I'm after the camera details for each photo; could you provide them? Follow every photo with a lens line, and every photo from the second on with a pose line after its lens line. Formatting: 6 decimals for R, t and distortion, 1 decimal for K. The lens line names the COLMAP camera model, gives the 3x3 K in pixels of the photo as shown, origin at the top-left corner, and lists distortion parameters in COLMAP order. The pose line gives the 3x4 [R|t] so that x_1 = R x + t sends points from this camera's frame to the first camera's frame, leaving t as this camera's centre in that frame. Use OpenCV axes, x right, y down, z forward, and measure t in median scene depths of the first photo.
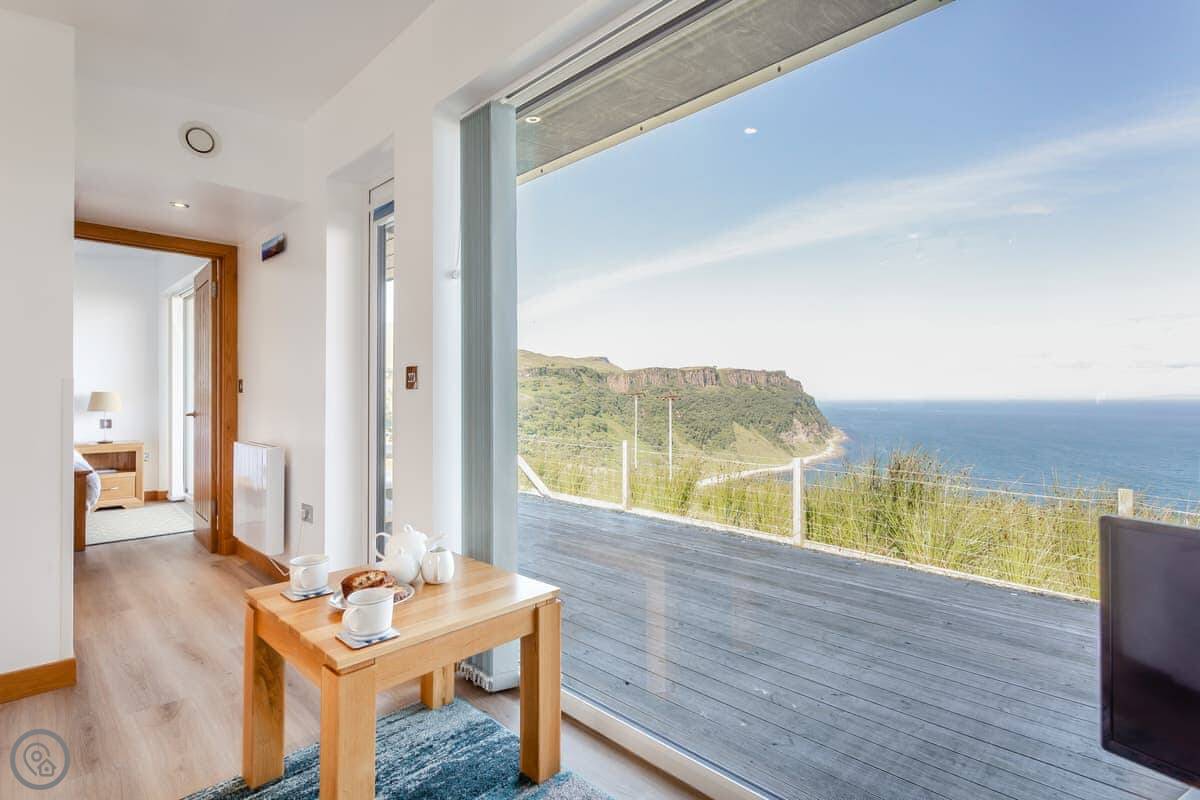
lens RADIAL K [[565.6, 0, 600.0], [0, 565.6, 400.0], [0, 0, 1]] dist [0.000713, 0.000464]
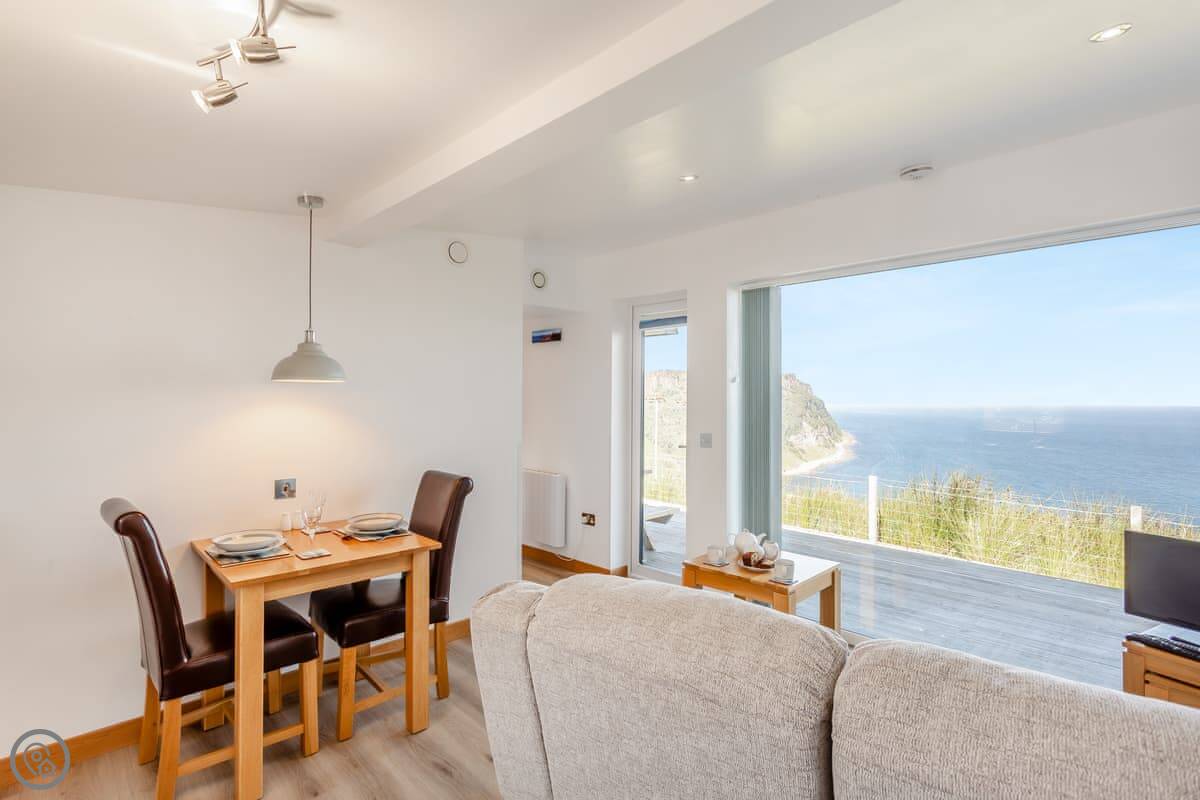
lens RADIAL K [[565.6, 0, 600.0], [0, 565.6, 400.0], [0, 0, 1]] dist [0.000713, 0.000464]
pose [[0.999897, 0.009238, -0.011025, -0.434753], [-0.009247, 0.999957, -0.000822, -0.107863], [0.011017, 0.000924, 0.999939, -0.469312]]
